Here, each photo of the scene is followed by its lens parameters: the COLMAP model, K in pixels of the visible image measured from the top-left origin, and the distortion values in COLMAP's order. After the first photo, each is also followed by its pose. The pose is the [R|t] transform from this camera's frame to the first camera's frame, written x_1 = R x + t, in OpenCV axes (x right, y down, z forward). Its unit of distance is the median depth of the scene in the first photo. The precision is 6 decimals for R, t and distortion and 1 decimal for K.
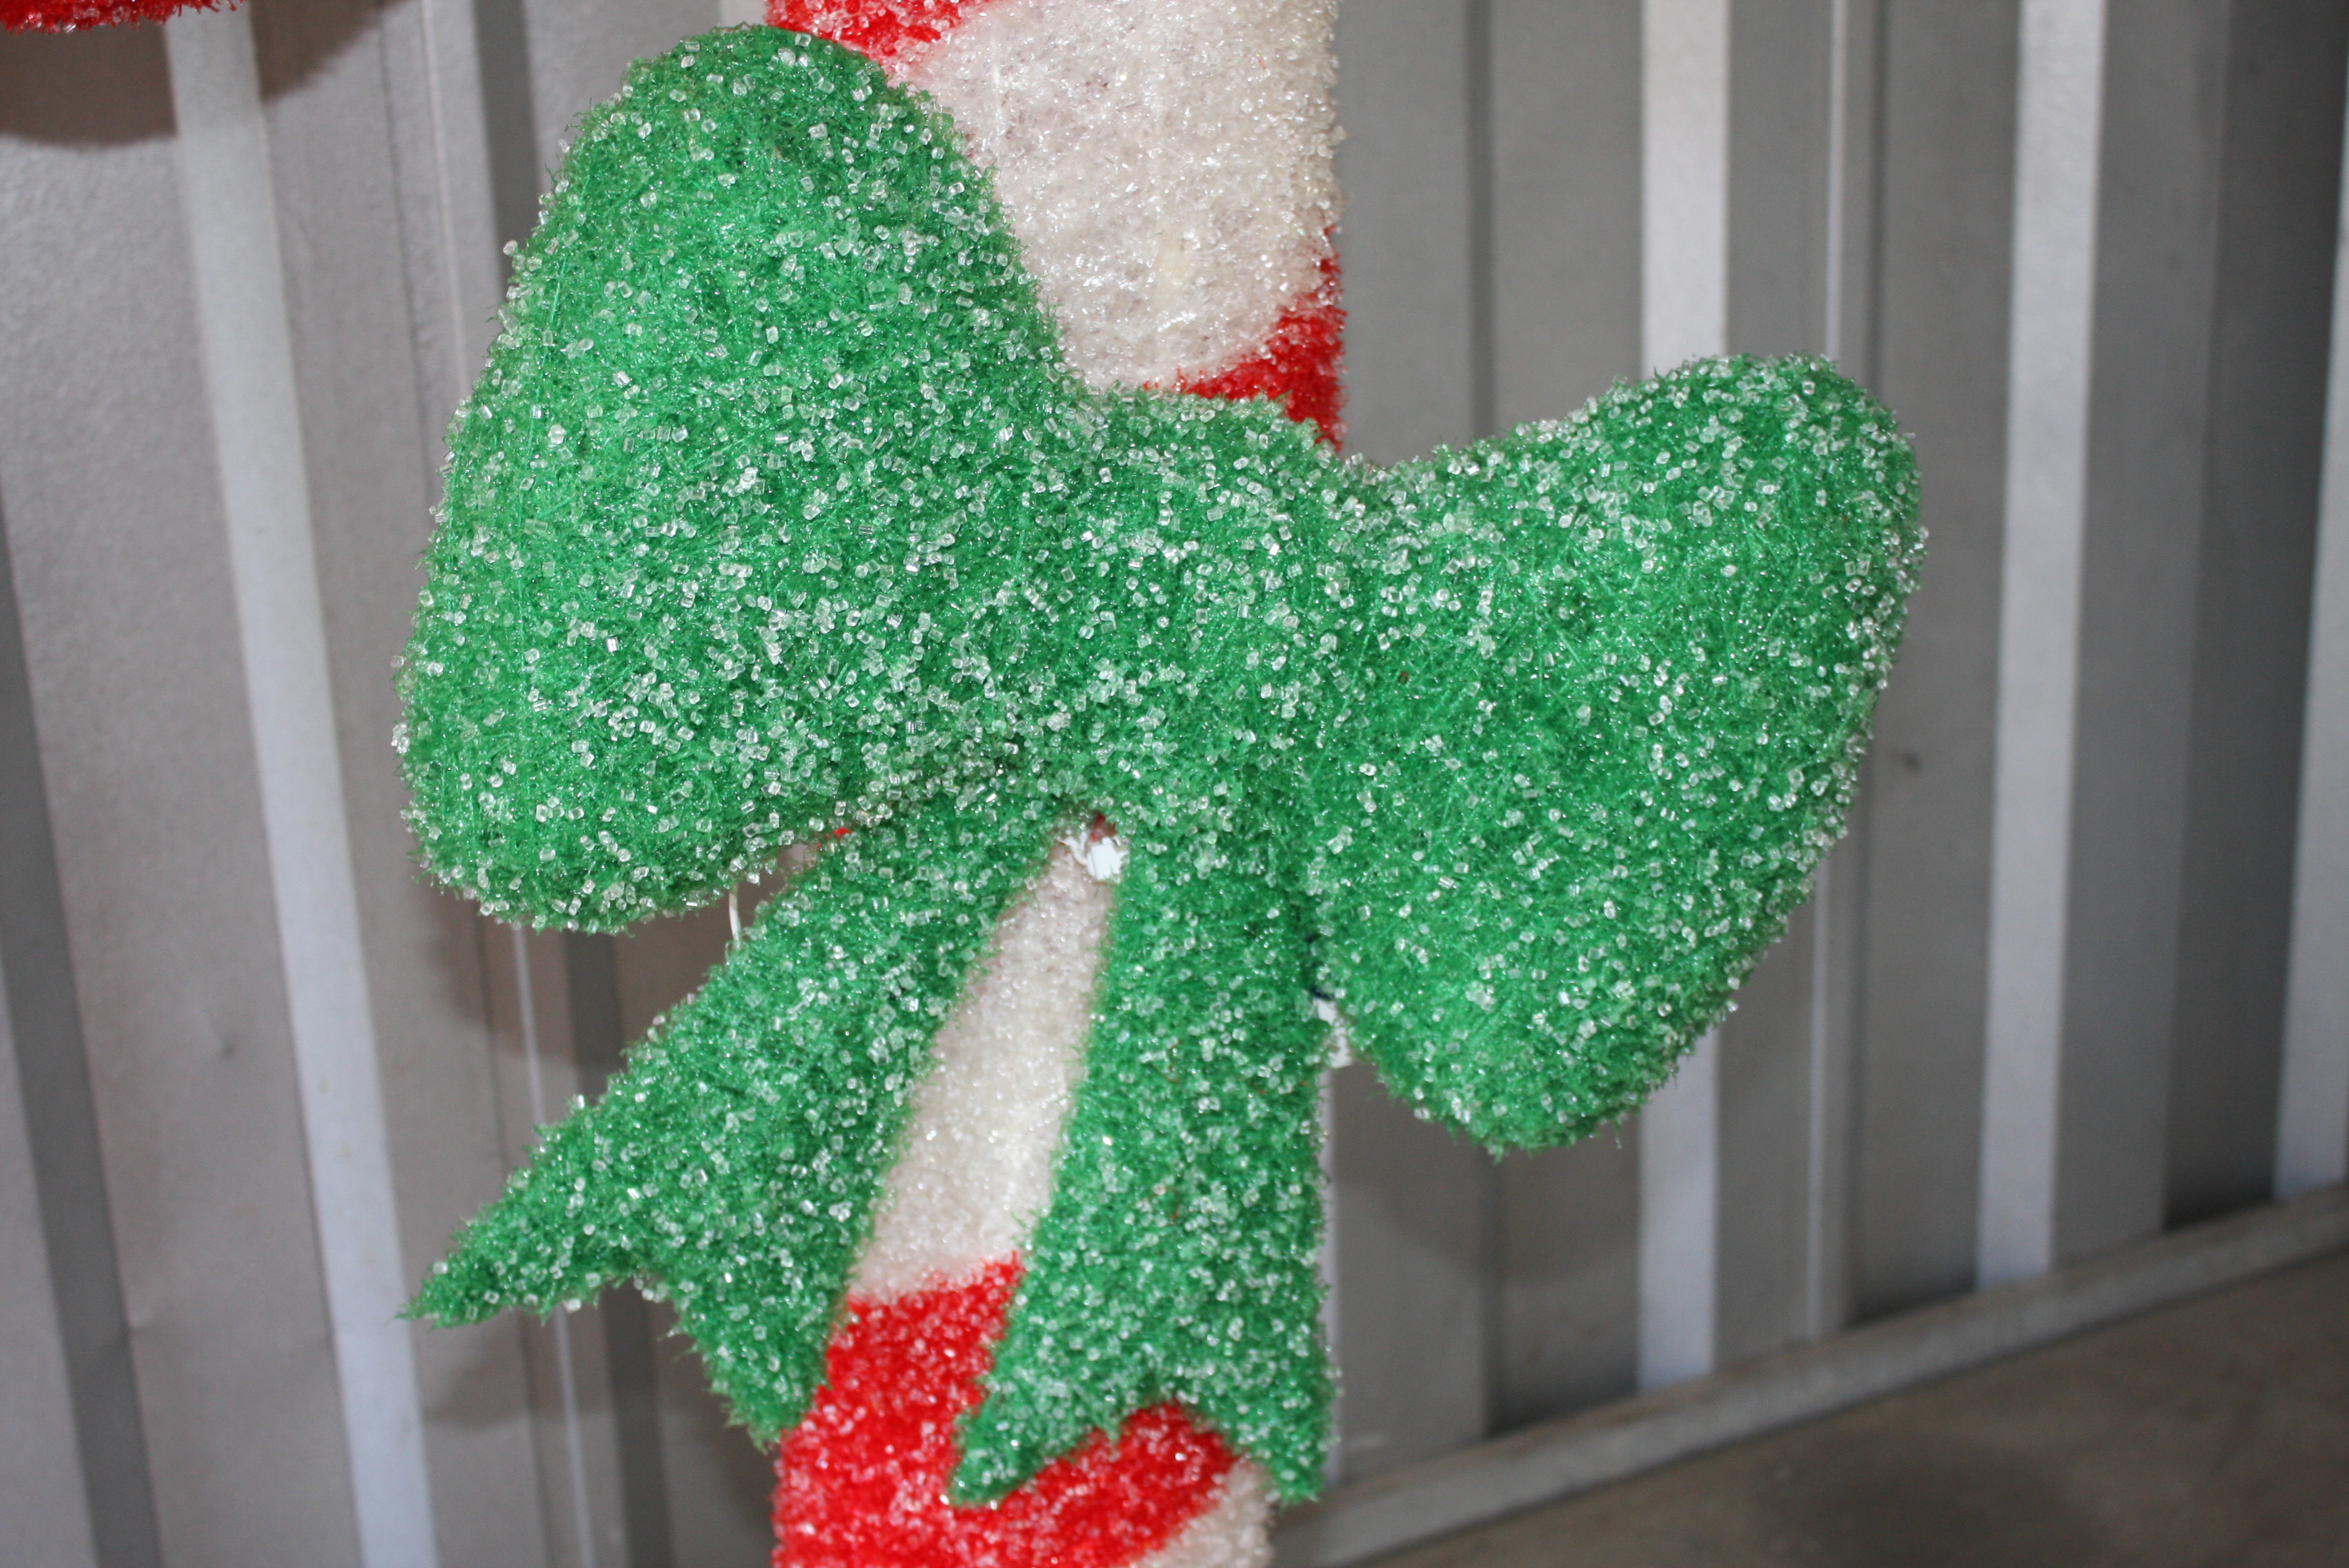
lens RADIAL K [[3137.1, 0, 1169.3], [0, 3137.1, 798.3], [0, 0, 1]] dist [-0.000251, 0.000000]
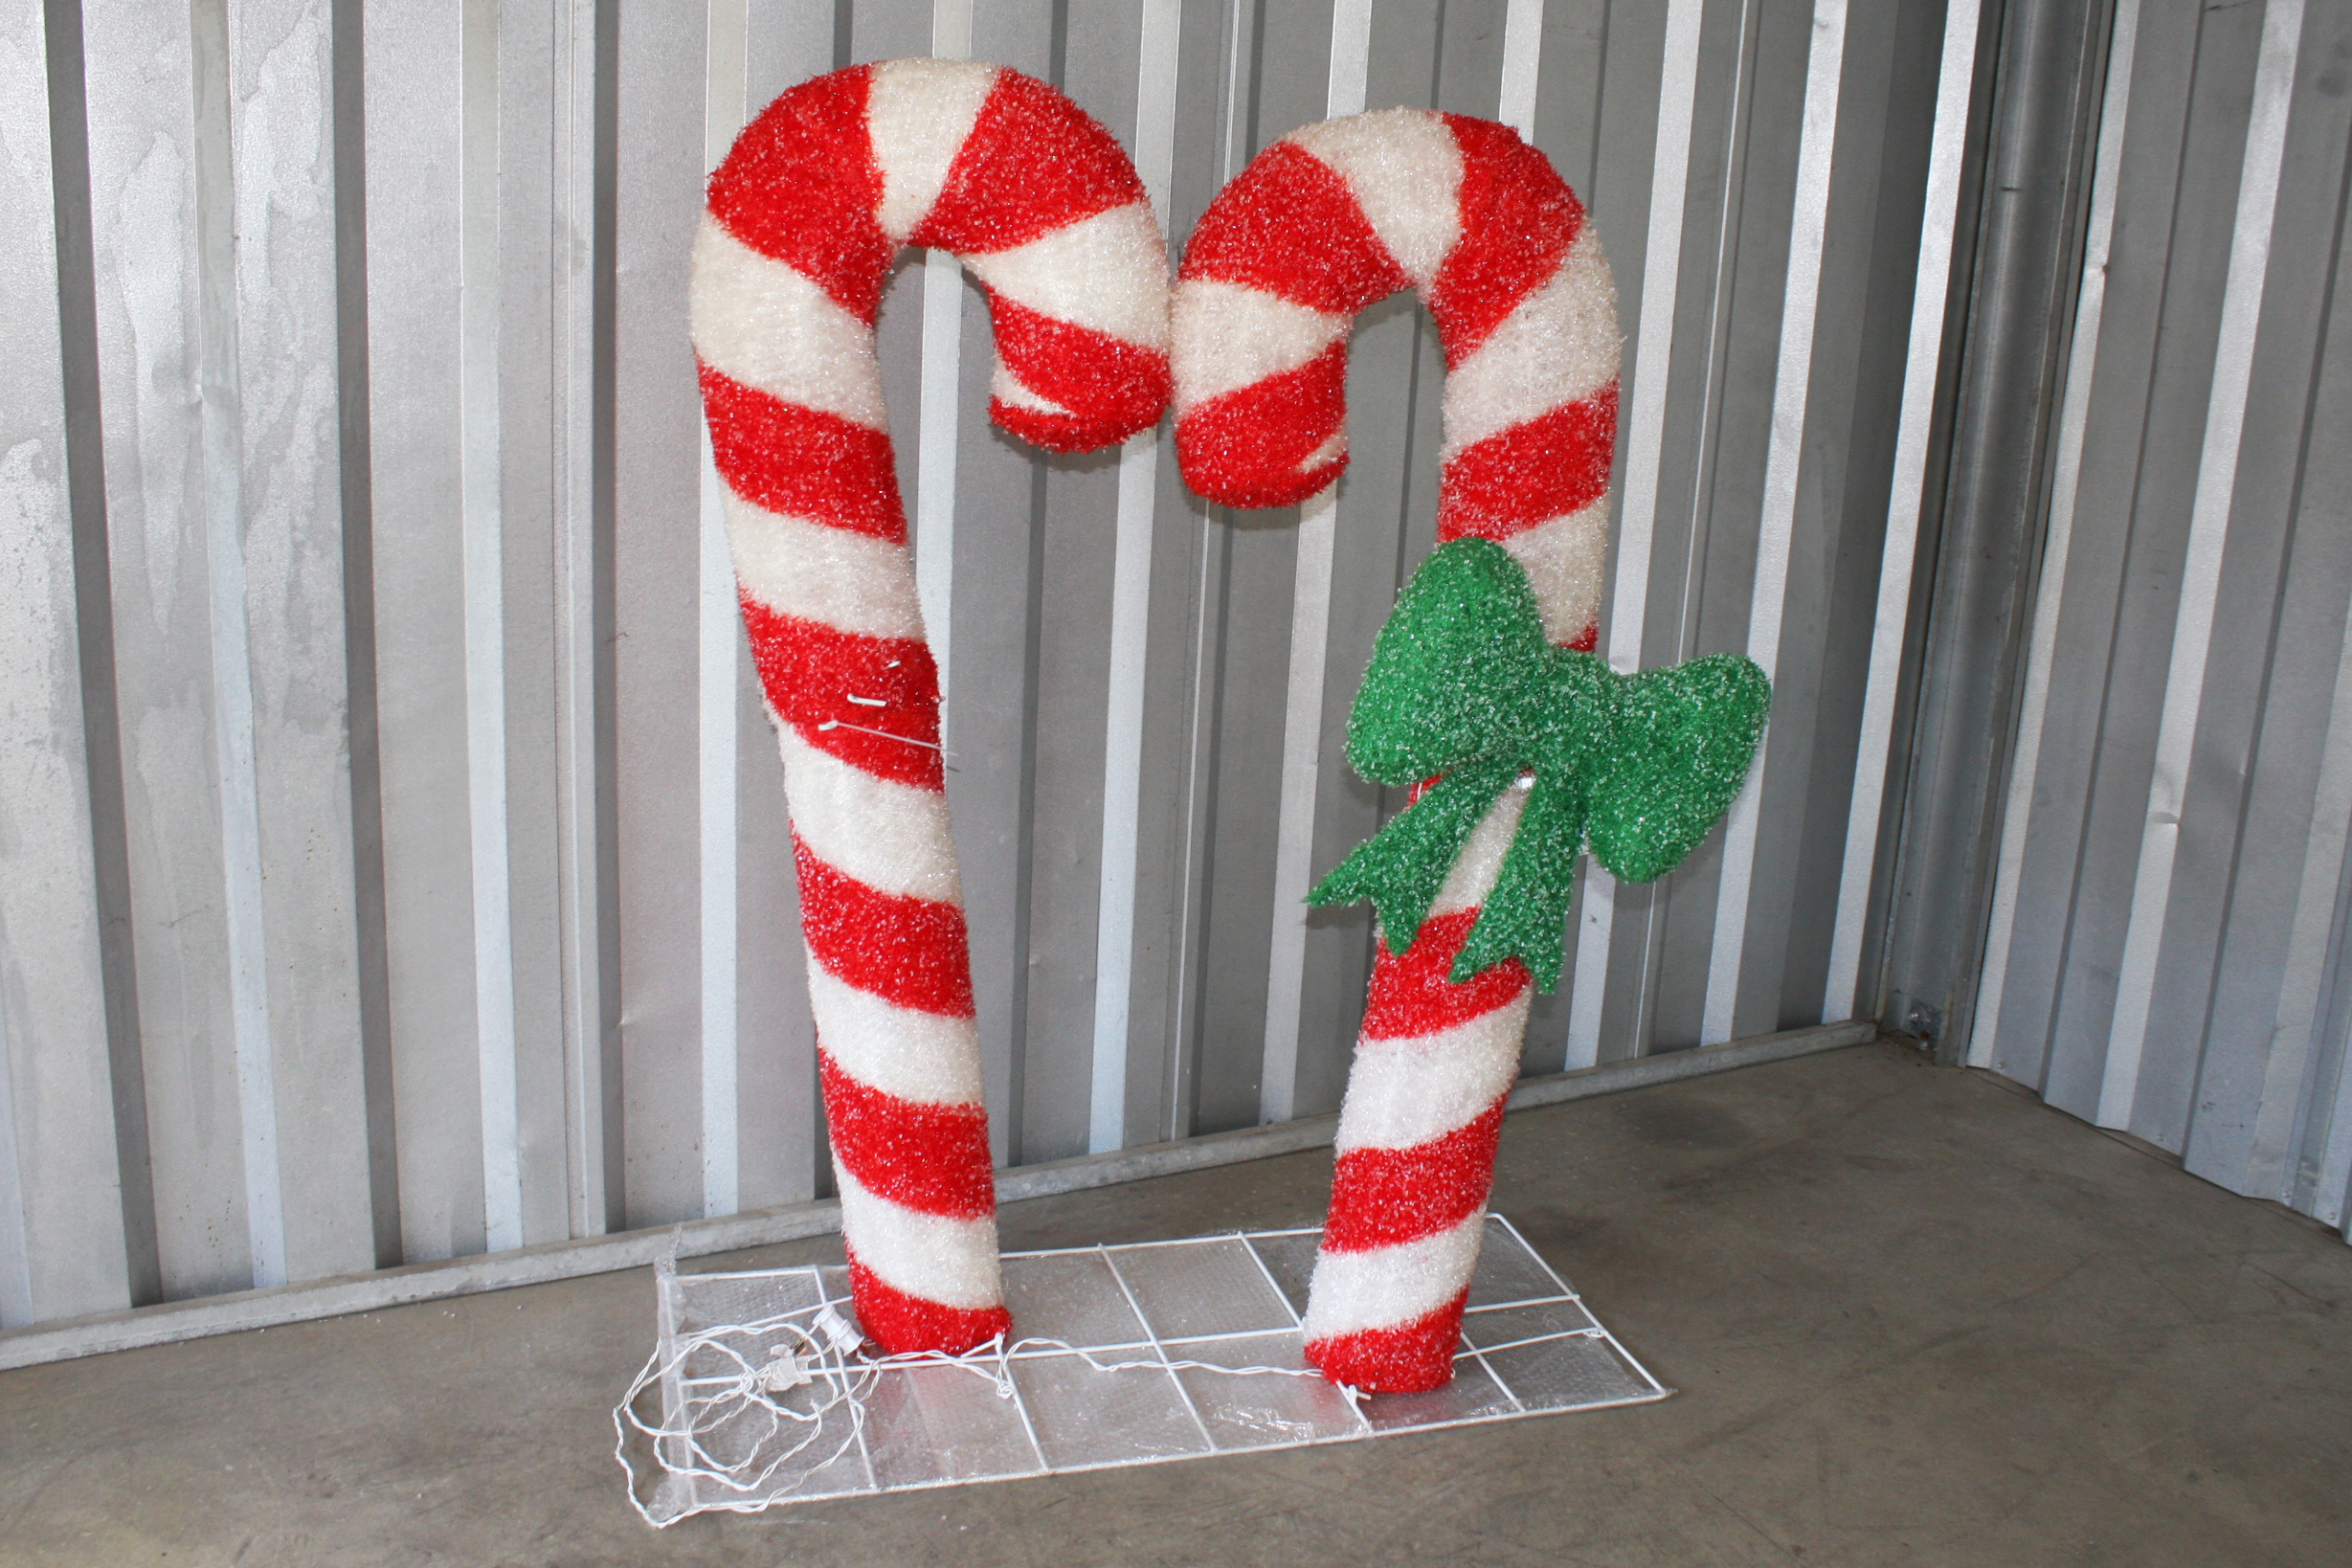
lens RADIAL K [[2193.2, 0, 1178.7], [0, 2193.2, 770.4], [0, 0, 1]] dist [-0.110236, 0.000000]
pose [[0.993770, 0.092166, 0.062666, -0.546265], [-0.087762, 0.993698, -0.069733, 0.205597], [-0.068698, 0.063799, 0.995595, -1.330534]]
